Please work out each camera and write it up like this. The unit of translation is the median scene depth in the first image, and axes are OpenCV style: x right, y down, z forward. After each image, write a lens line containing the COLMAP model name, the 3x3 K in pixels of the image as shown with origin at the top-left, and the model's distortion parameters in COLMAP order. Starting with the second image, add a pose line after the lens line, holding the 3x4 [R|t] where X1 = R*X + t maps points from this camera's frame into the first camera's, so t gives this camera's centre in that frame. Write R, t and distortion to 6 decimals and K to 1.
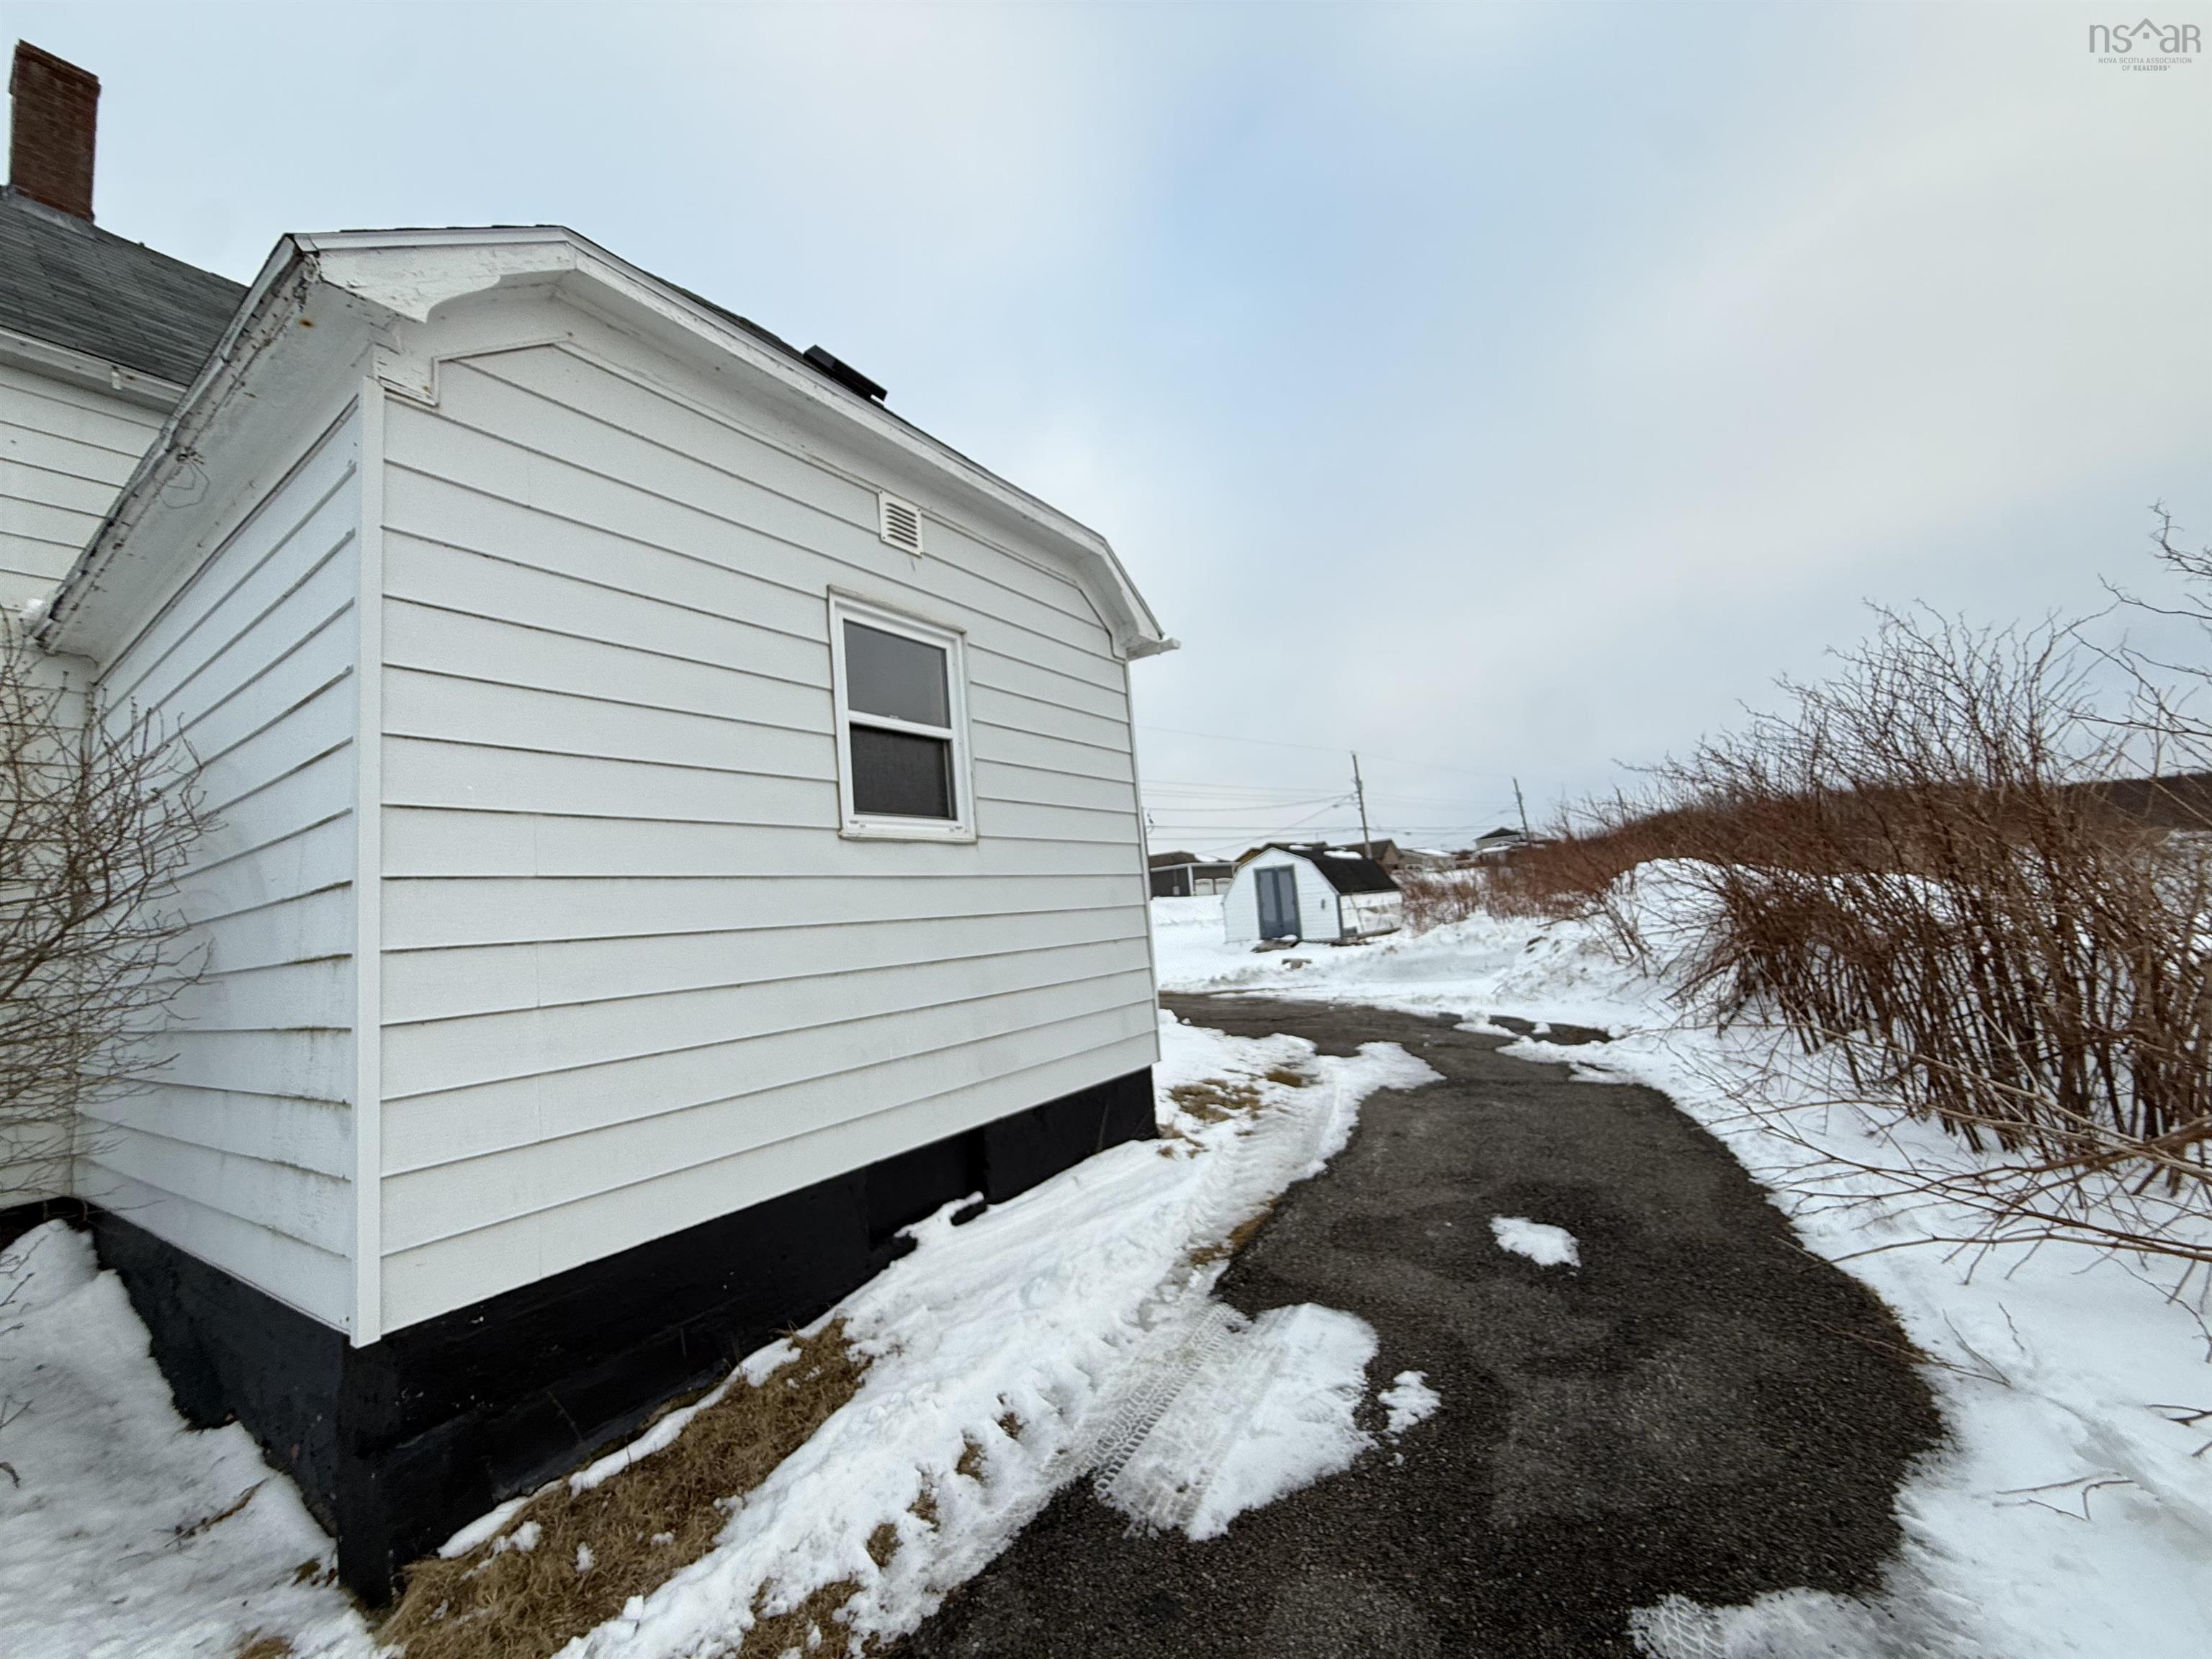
lens RADIAL K [[883.3, 0, 1099.7], [0, 883.3, 827.8], [0, 0, 1]] dist [-0.001833, -0.000089]
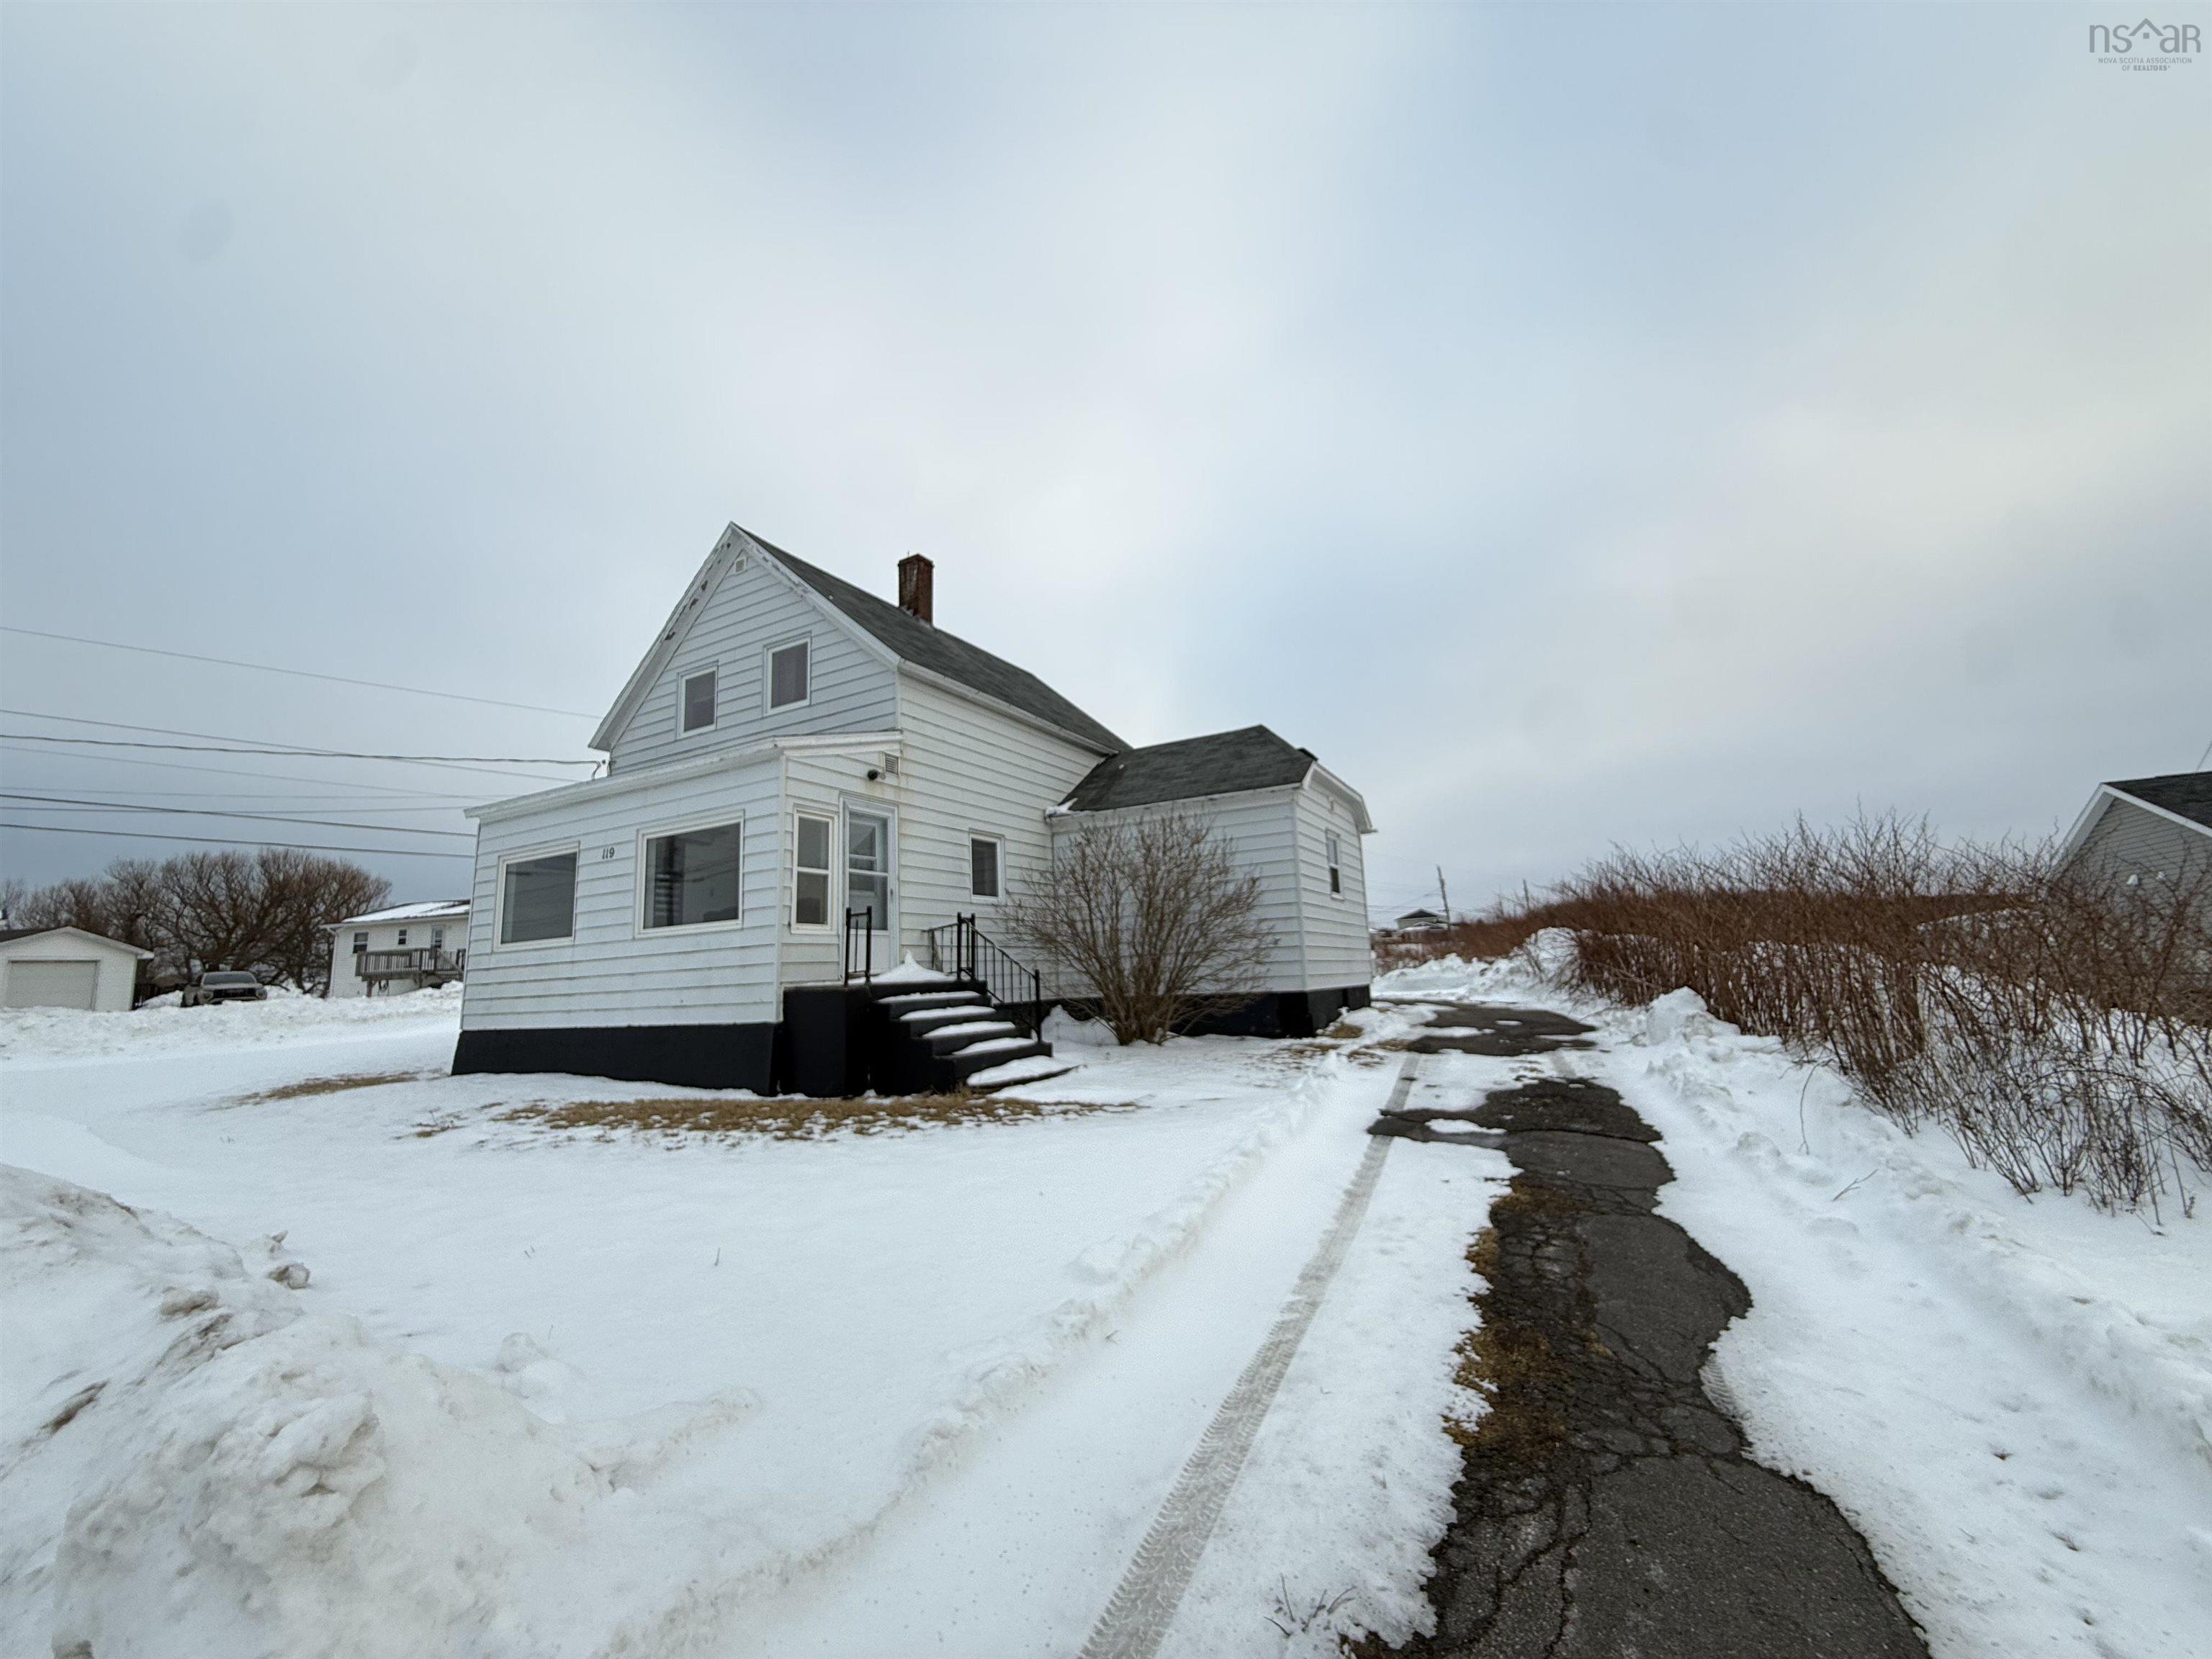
lens RADIAL K [[883.3, 0, 1109.2], [0, 883.3, 826.5], [0, 0, 1]] dist [-0.001833, -0.000089]
pose [[0.993736, 0.067733, 0.088892, -0.584416], [-0.061321, 0.995446, -0.072983, 0.015654], [-0.093431, 0.067074, 0.993364, -0.965567]]
